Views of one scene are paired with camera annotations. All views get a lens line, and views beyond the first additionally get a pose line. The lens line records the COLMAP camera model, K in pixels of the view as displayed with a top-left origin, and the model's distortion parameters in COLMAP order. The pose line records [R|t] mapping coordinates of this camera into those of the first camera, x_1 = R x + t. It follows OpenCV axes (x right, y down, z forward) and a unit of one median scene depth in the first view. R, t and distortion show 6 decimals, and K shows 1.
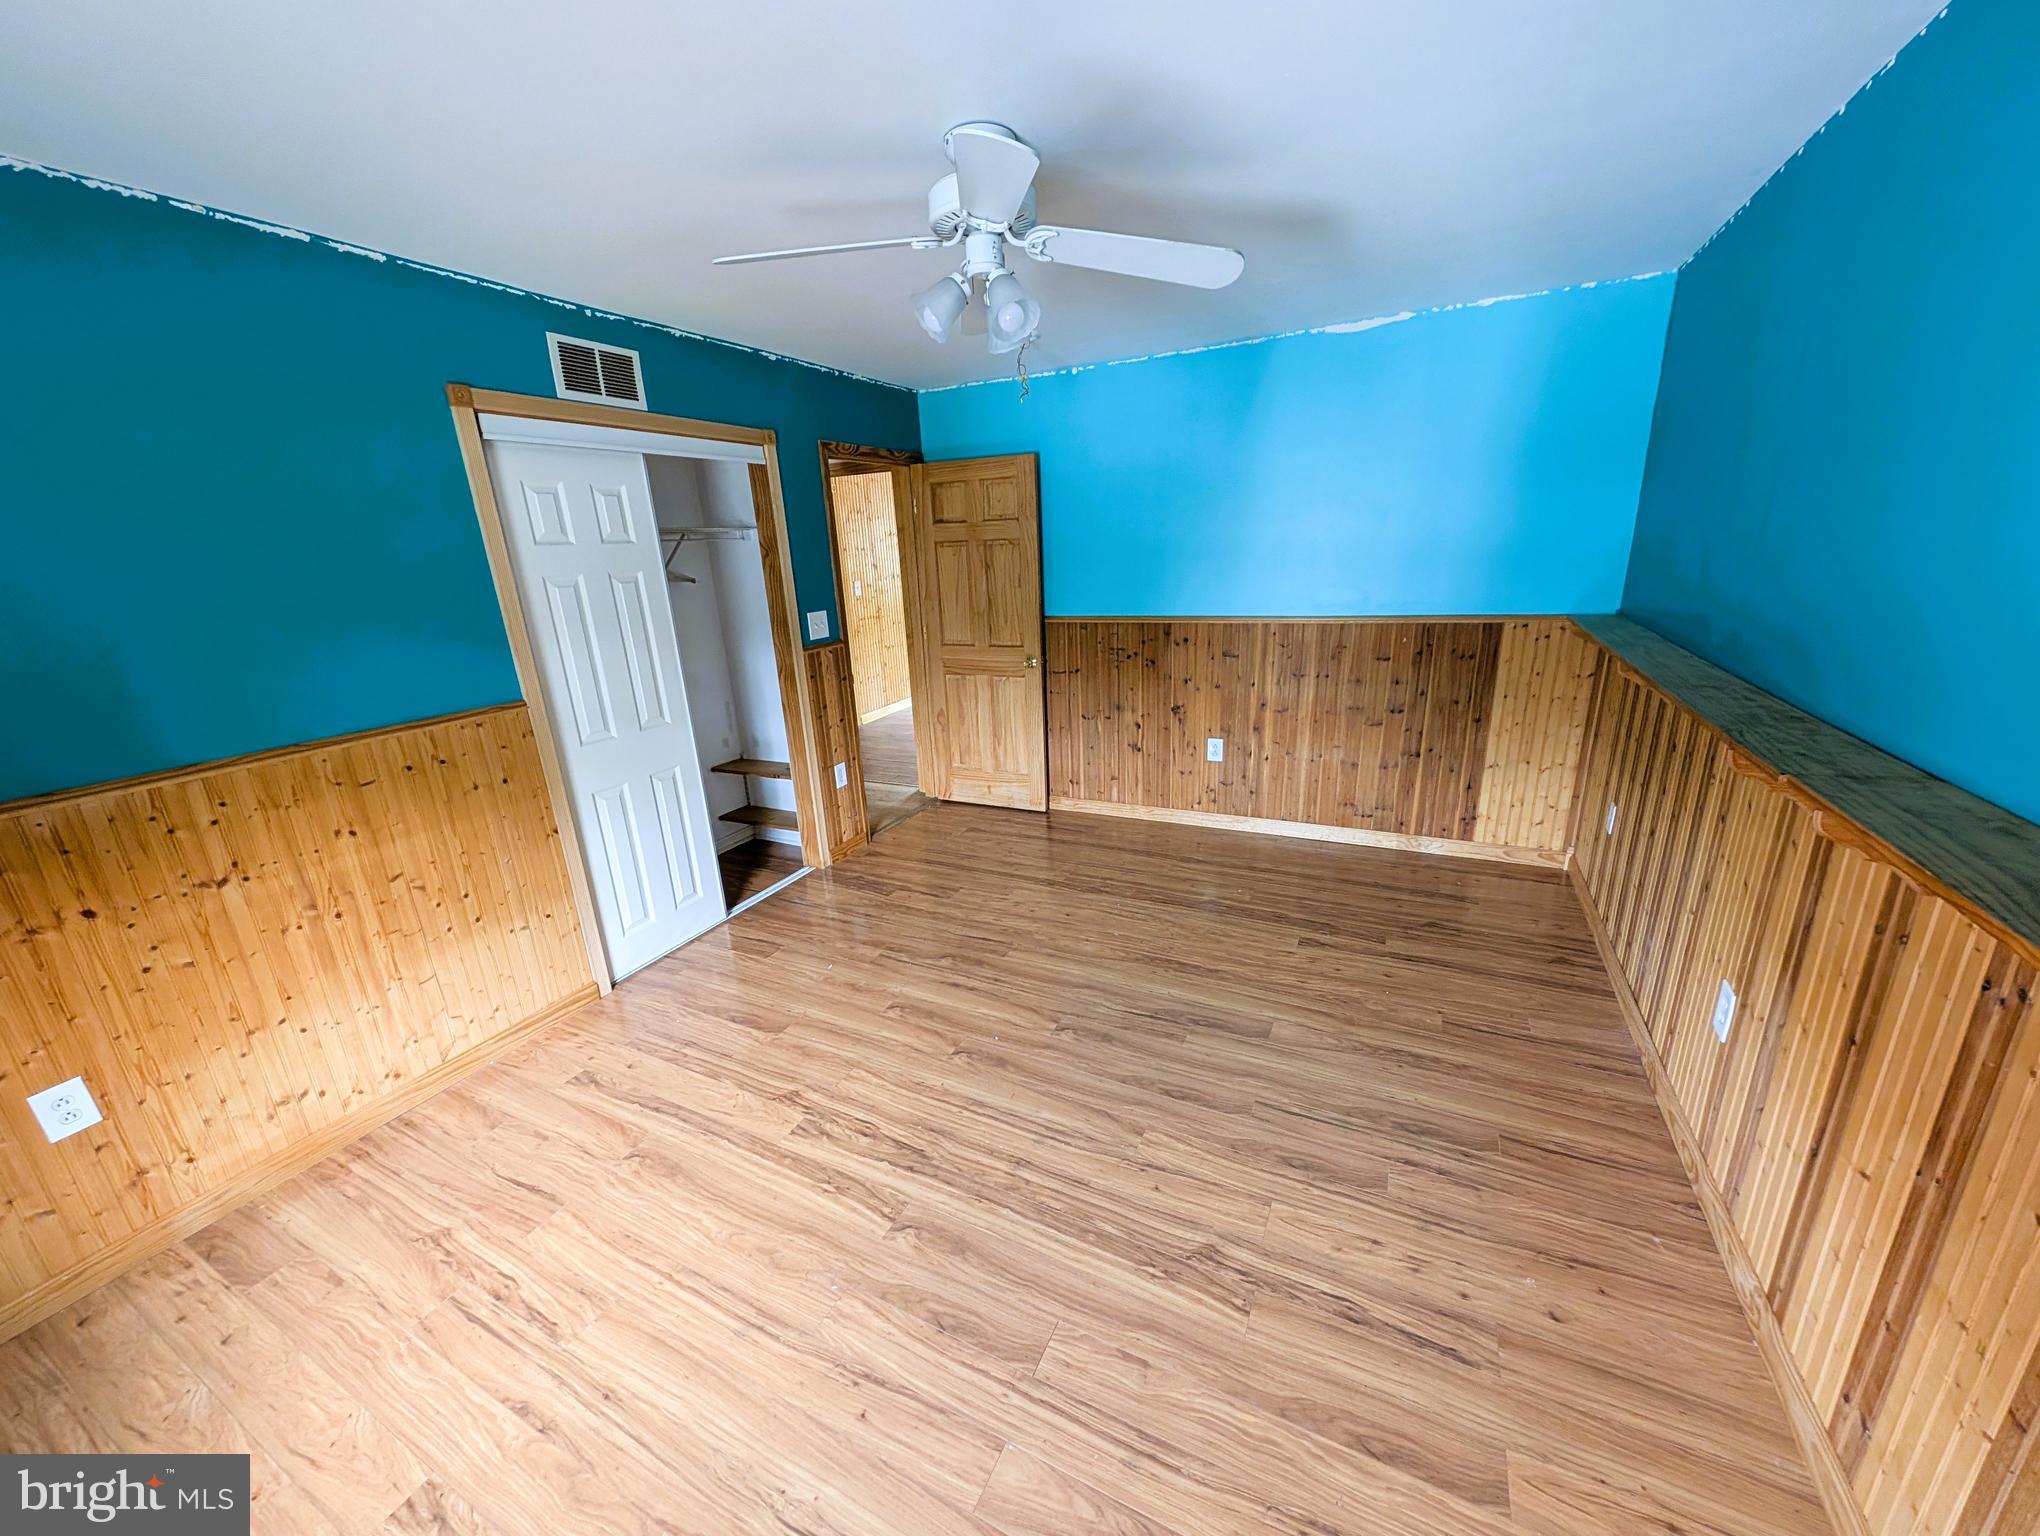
lens RADIAL K [[771.0, 0, 1023.2], [0, 771.0, 774.5], [0, 0, 1]] dist [-0.002904, -0.000045]
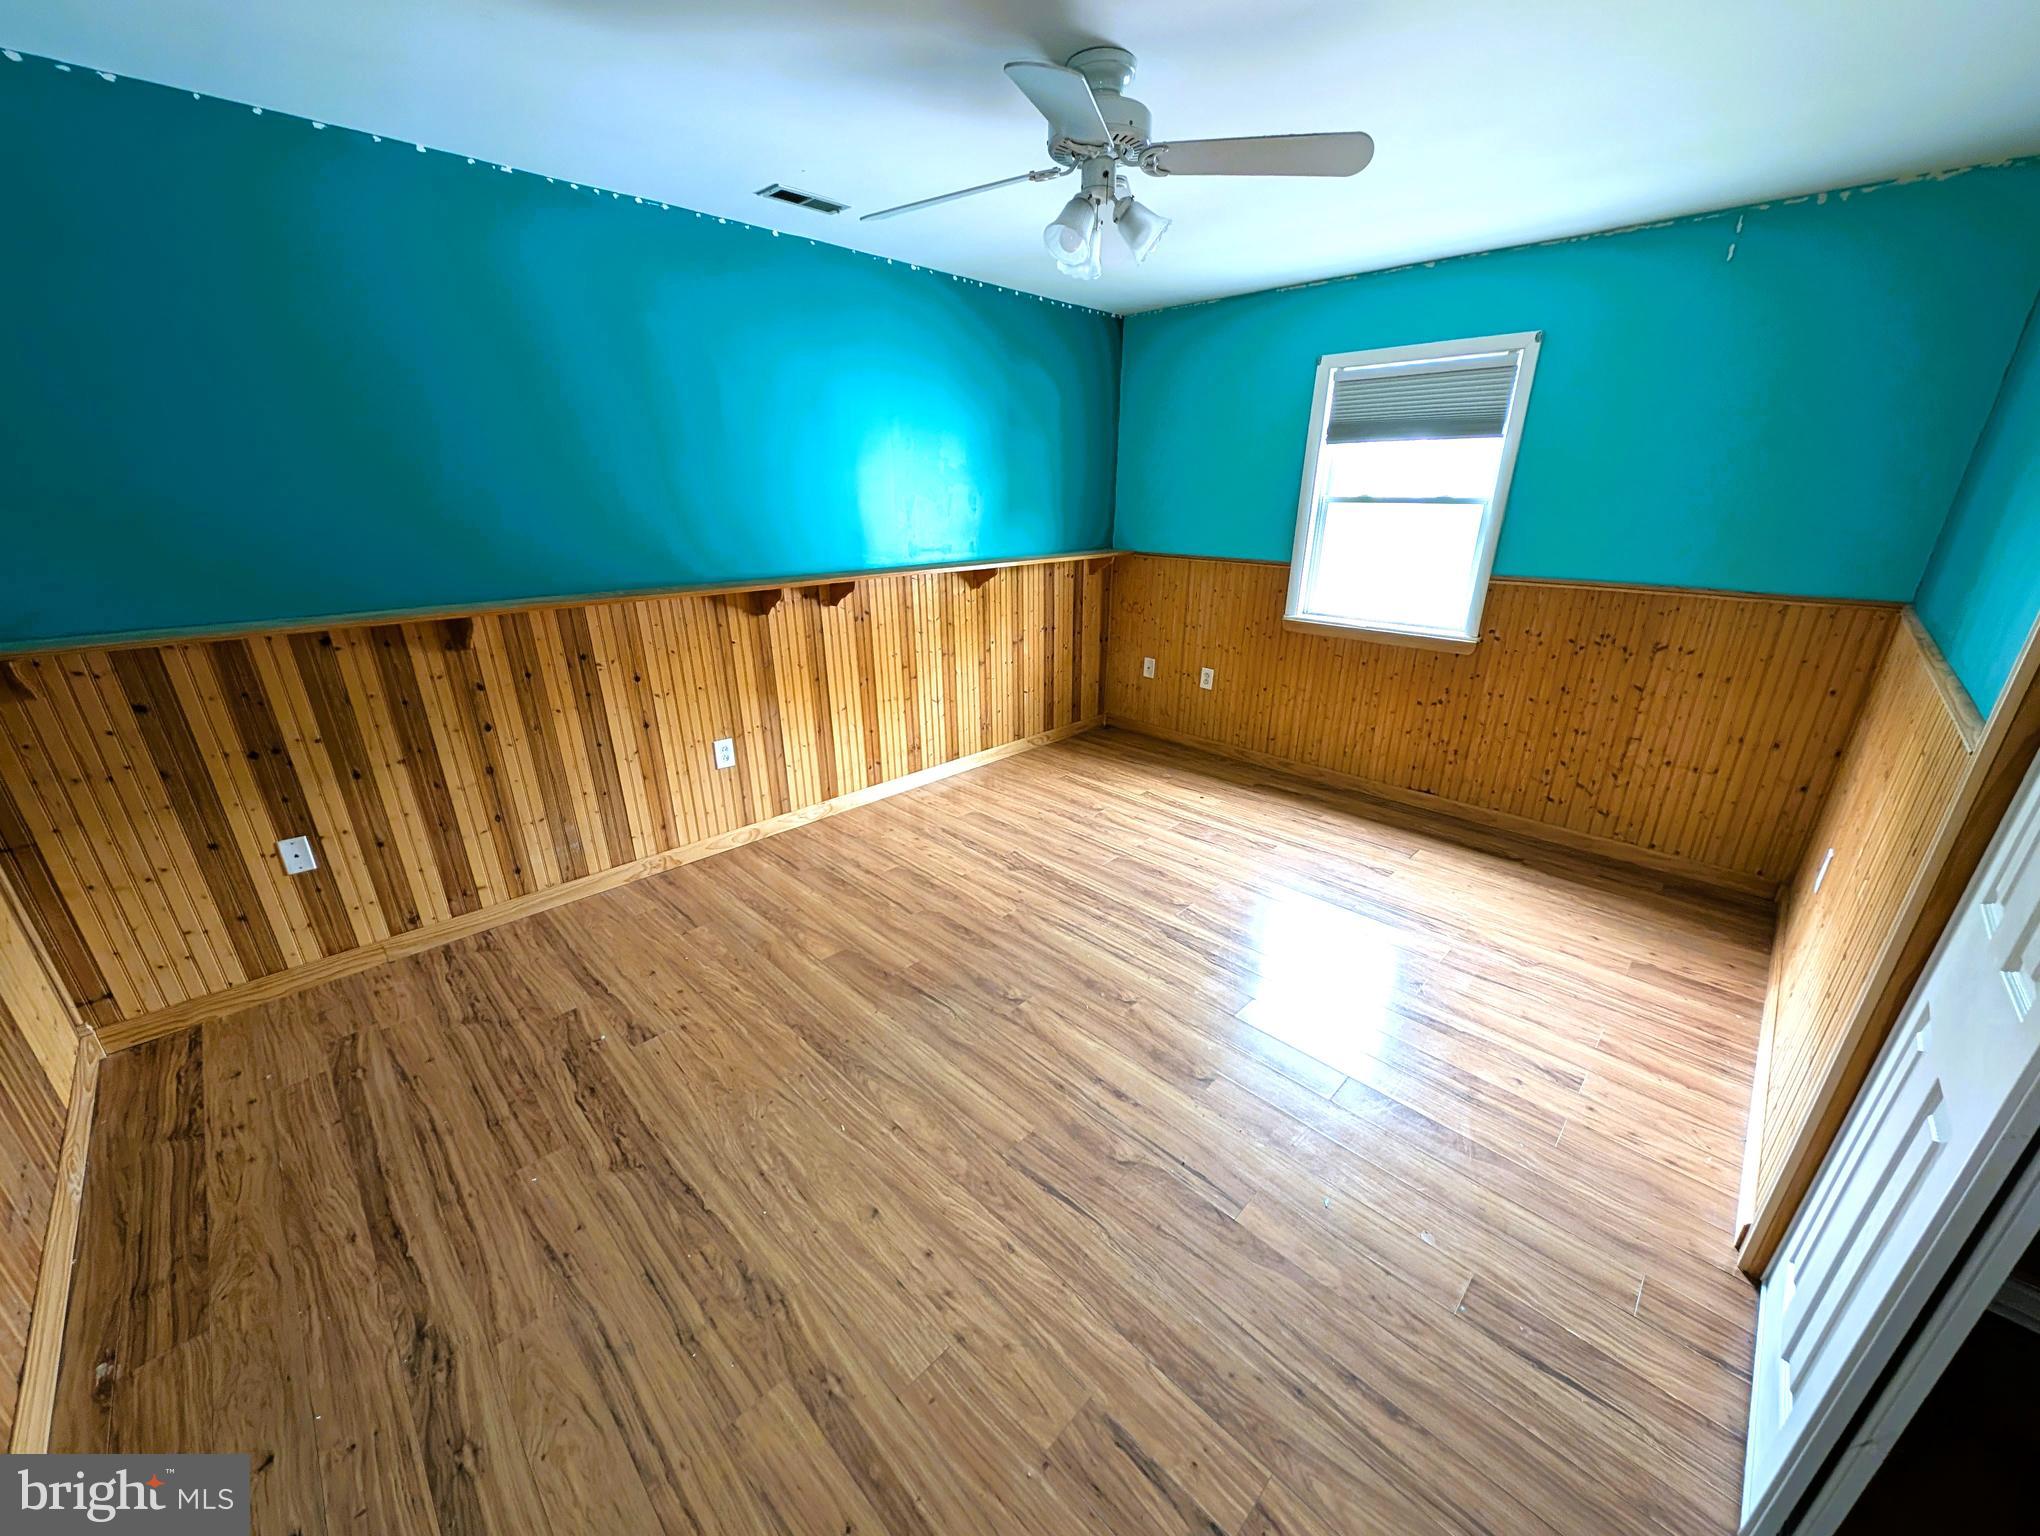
lens RADIAL K [[771.0, 0, 1023.6], [0, 771.0, 778.0], [0, 0, 1]] dist [-0.002904, -0.000045]
pose [[-0.951692, -0.066406, 0.299788, -0.231327], [0.128331, 0.800954, 0.584810, -0.454043], [-0.278952, 0.595031, -0.753740, 1.612862]]
